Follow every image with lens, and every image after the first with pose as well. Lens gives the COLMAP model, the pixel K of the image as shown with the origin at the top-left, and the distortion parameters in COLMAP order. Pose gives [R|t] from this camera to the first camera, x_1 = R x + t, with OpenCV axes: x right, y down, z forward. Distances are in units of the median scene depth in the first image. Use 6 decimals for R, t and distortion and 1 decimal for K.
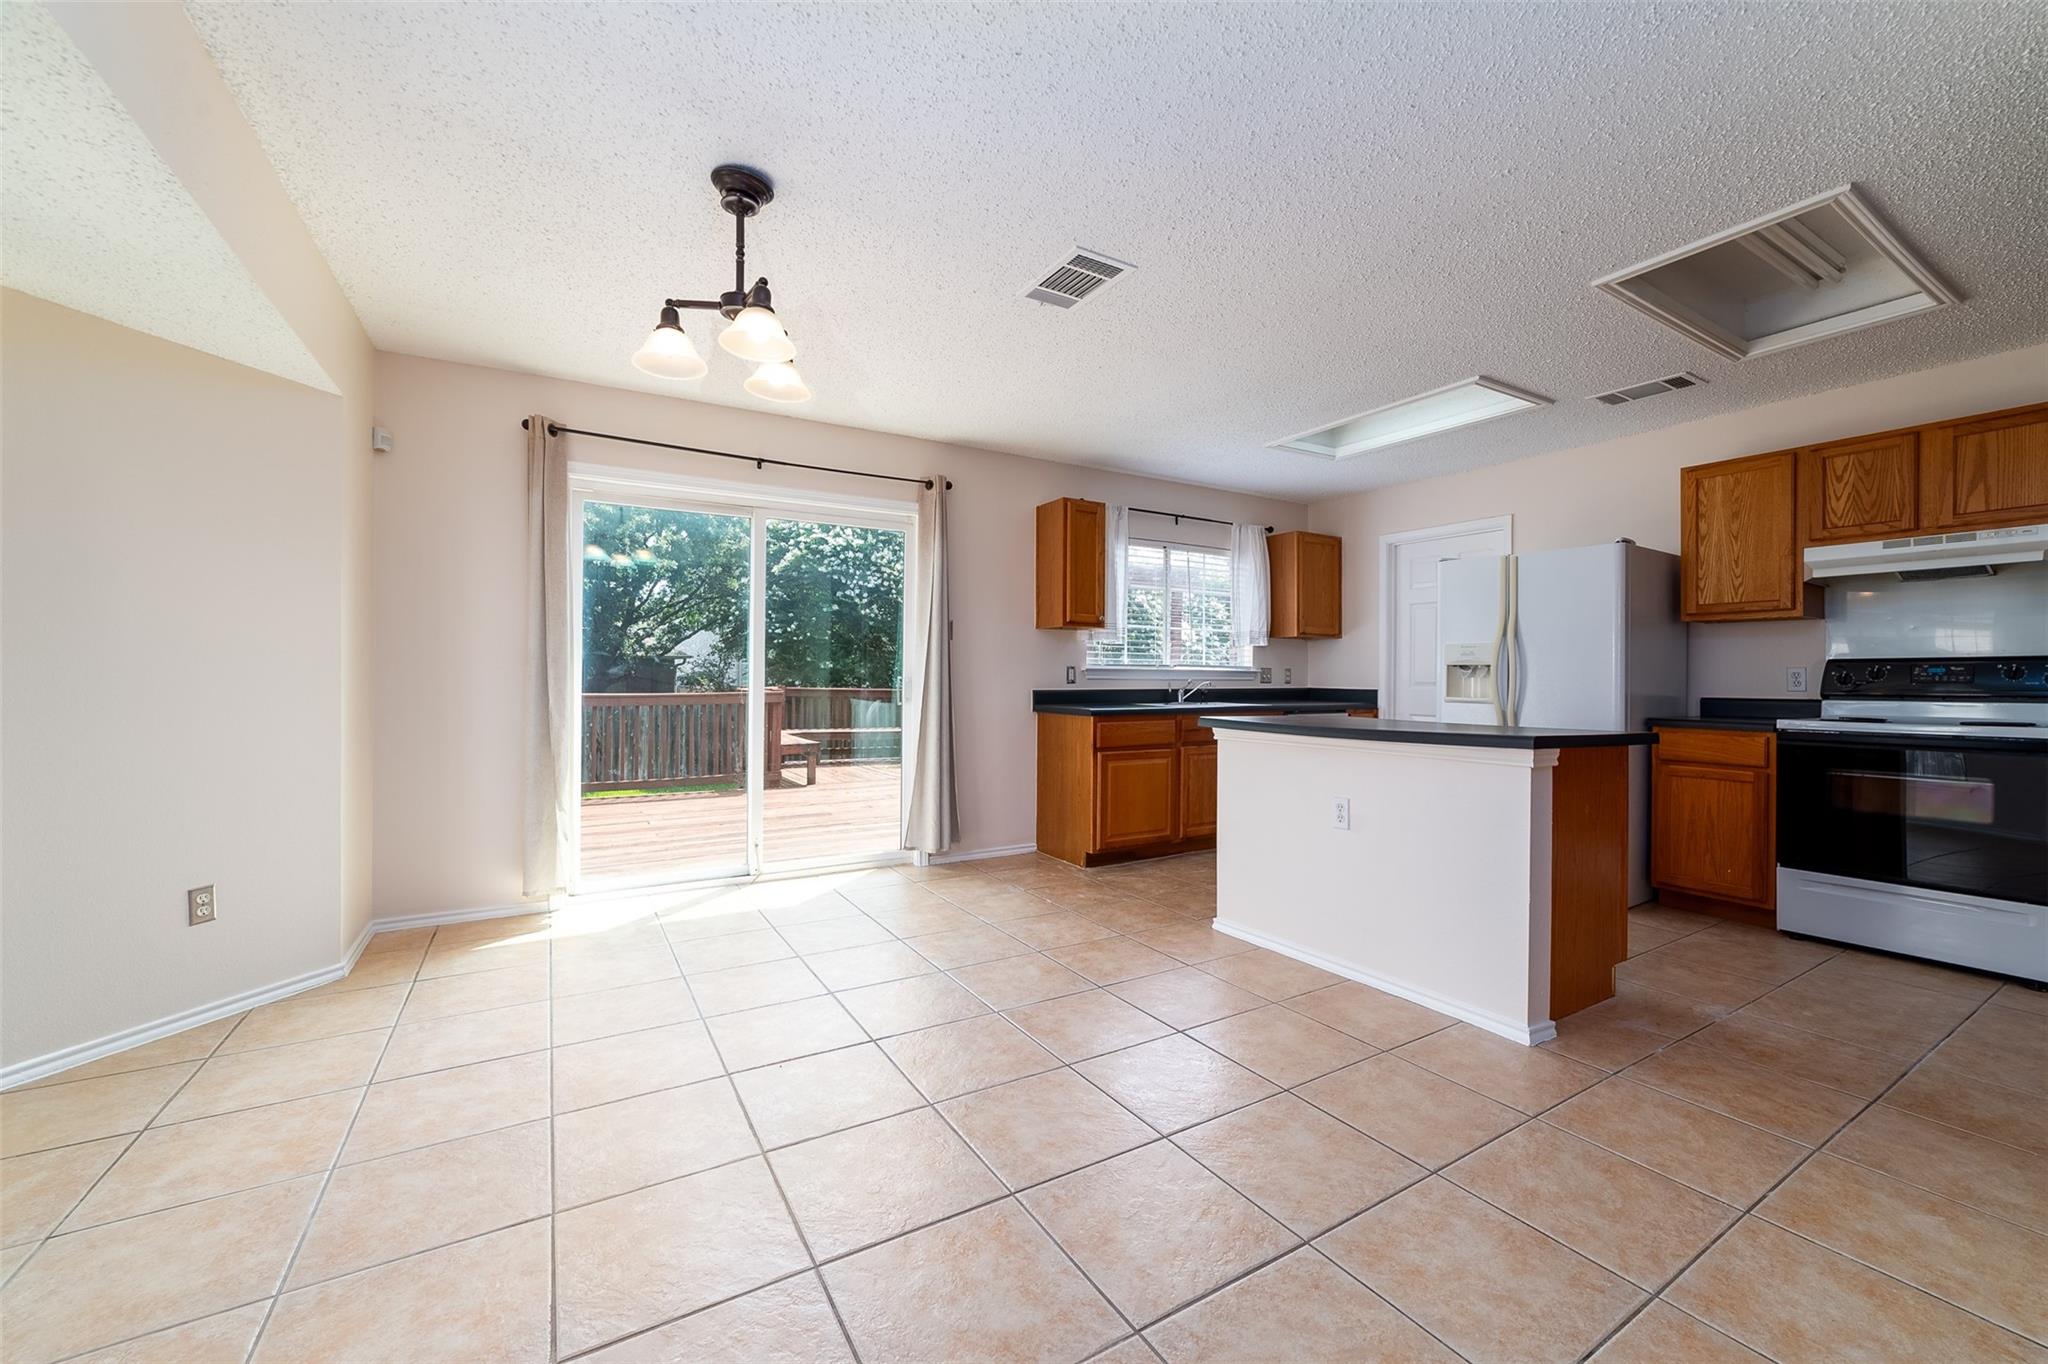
lens RADIAL K [[803.5, 0, 1030.2], [0, 803.5, 690.2], [0, 0, 1]] dist [-0.022423, 0.000410]
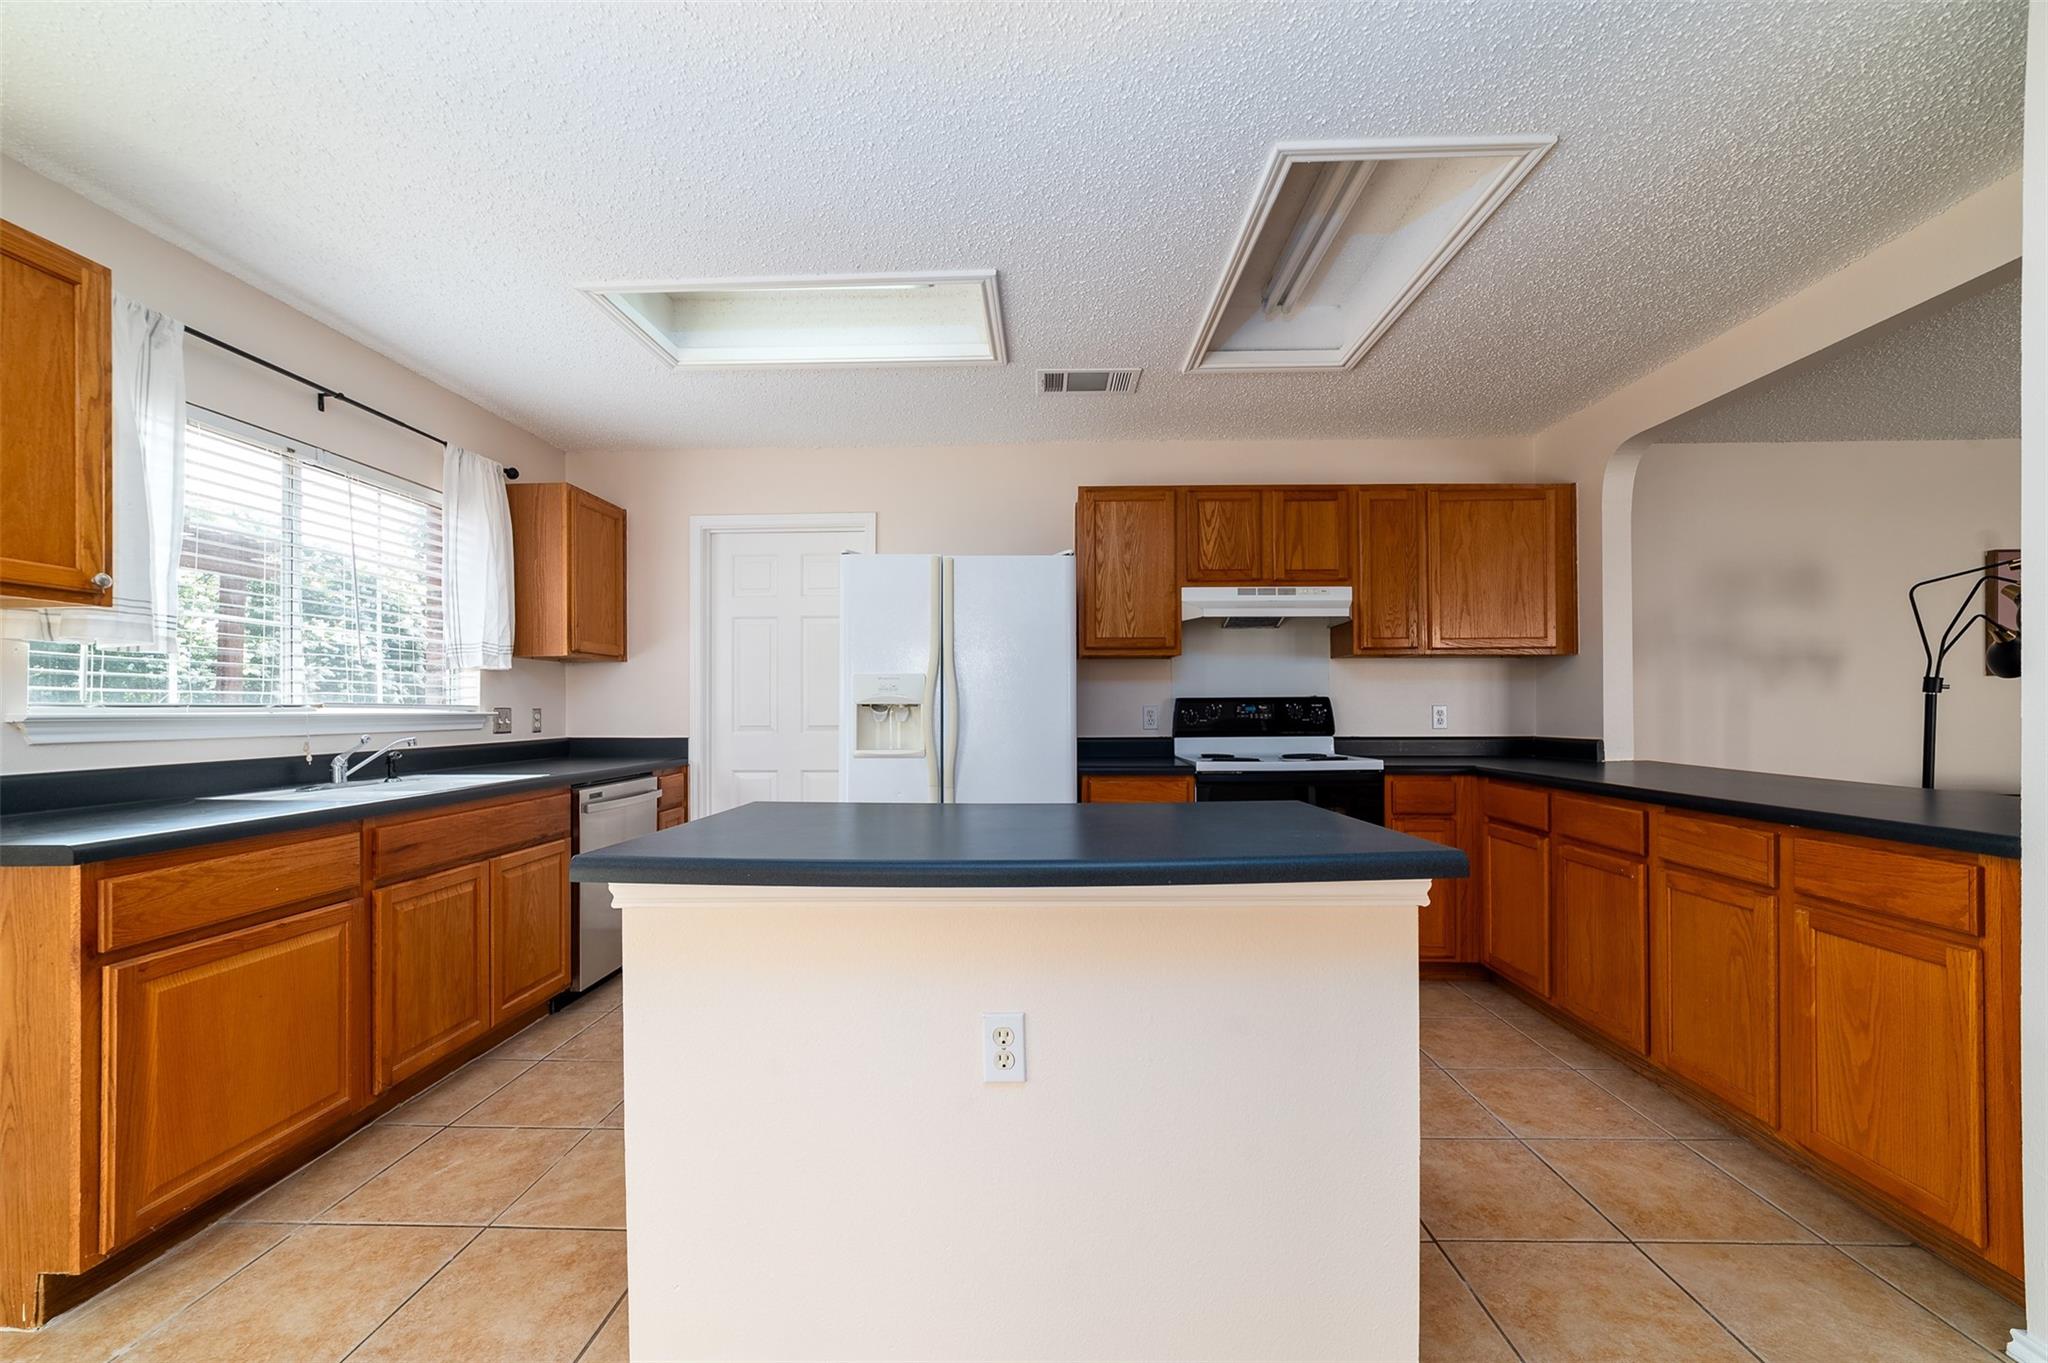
lens RADIAL K [[801.2, 0, 1025.2], [0, 801.2, 705.4], [0, 0, 1]] dist [-0.022087, 0.007478]
pose [[0.541927, -0.005159, 0.840410, 0.018226], [0.022791, 0.999704, -0.008560, -0.023042], [-0.840116, 0.023793, 0.541884, 0.540539]]
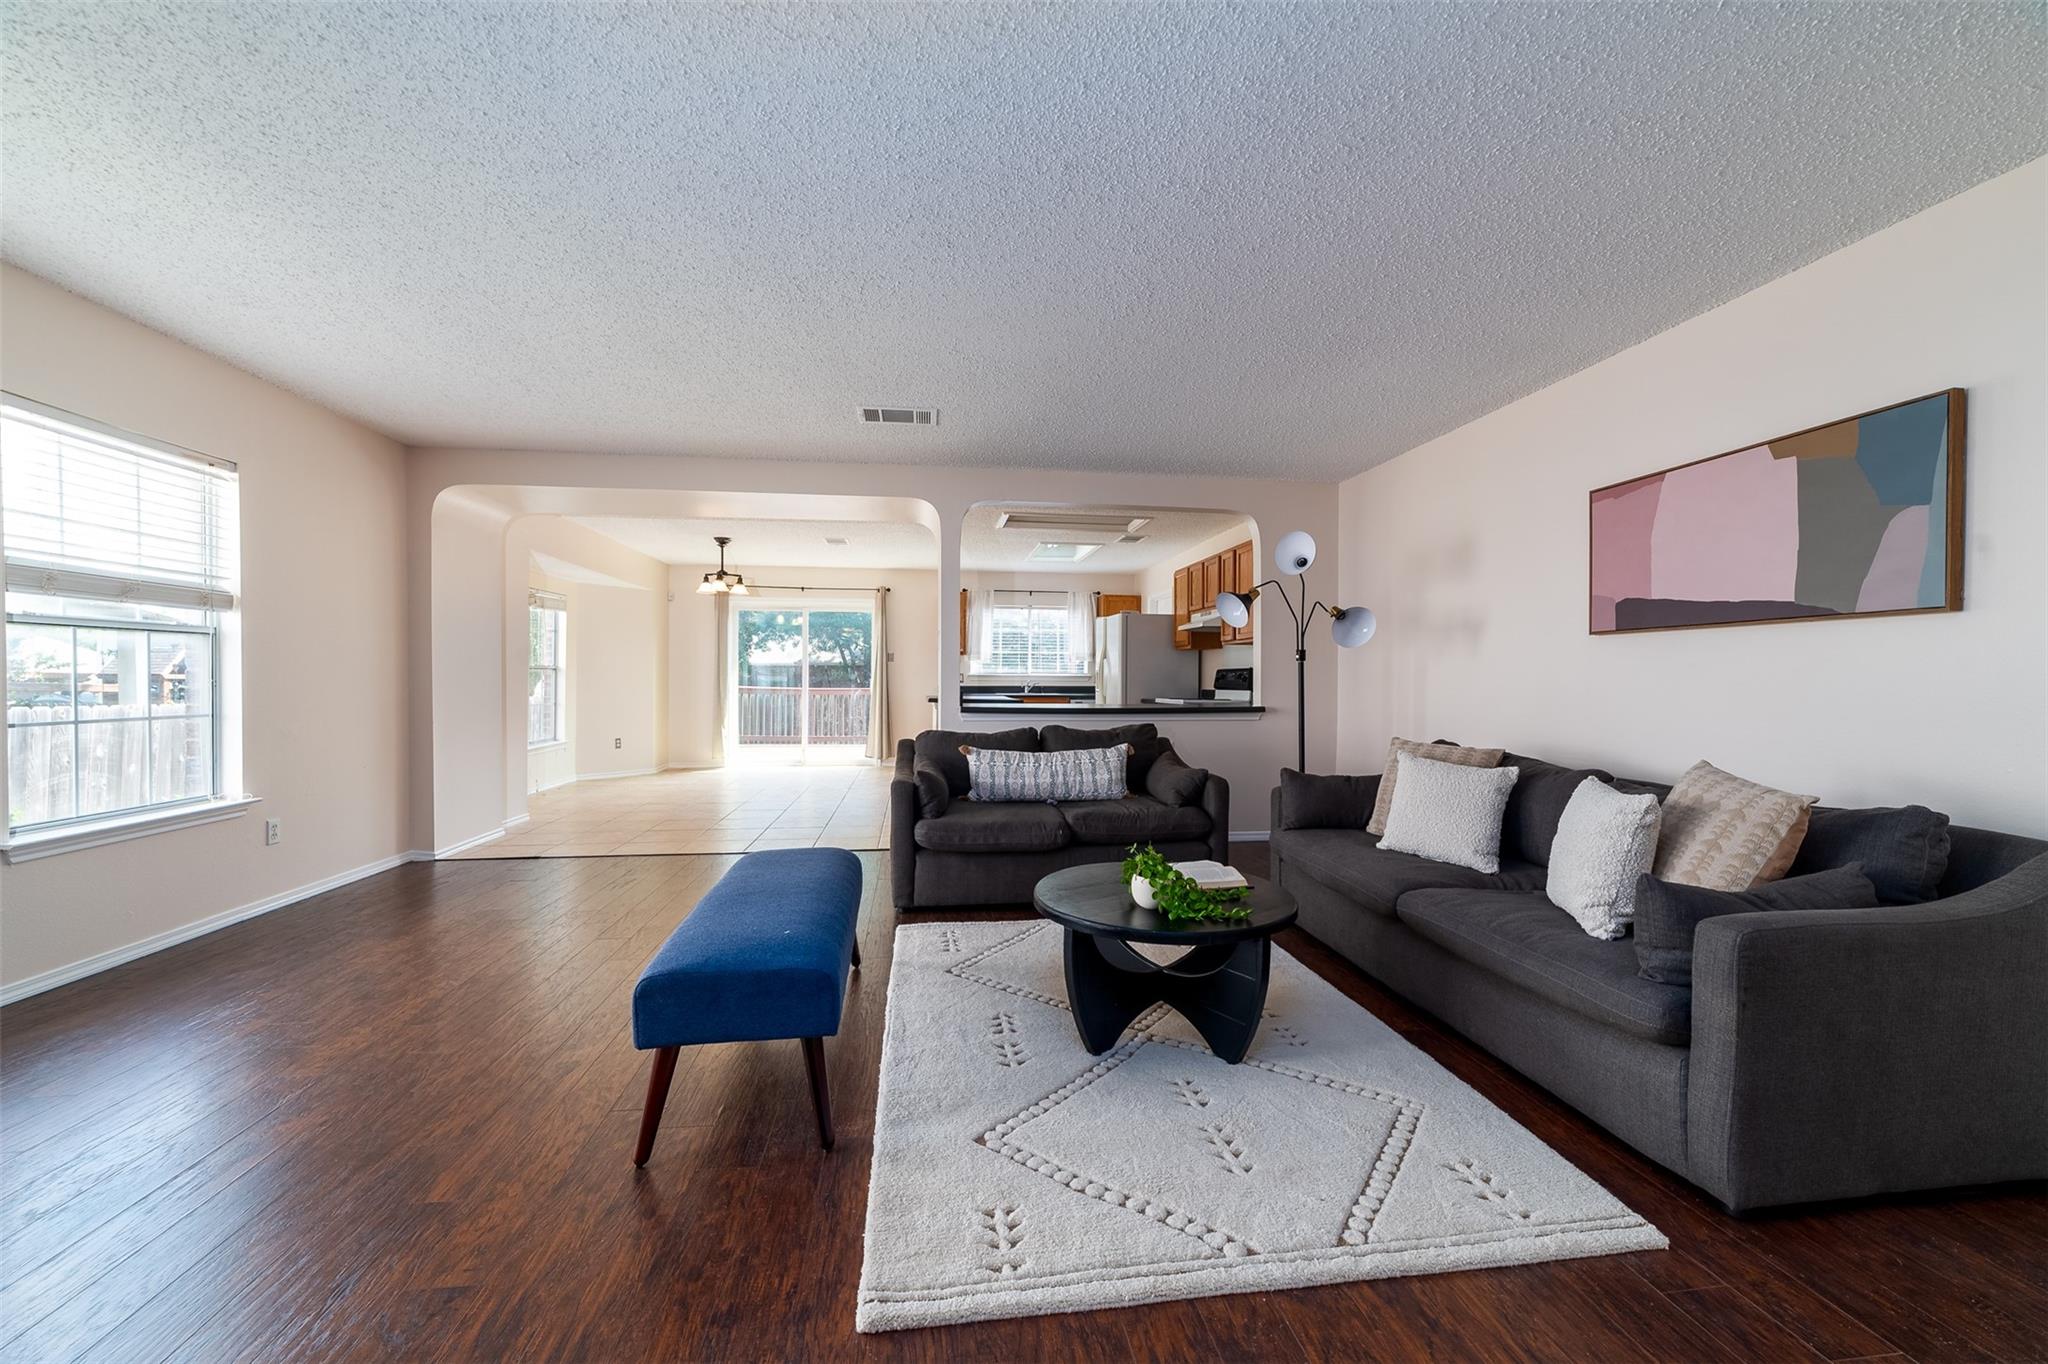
lens RADIAL K [[803.5, 0, 1030.2], [0, 803.5, 690.2], [0, 0, 1]] dist [-0.022423, 0.000410]
pose [[0.916983, 0.009881, -0.398803, 1.265003], [-0.014651, 0.999853, -0.008914, 0.033978], [0.398657, 0.014017, 0.916993, -0.948239]]
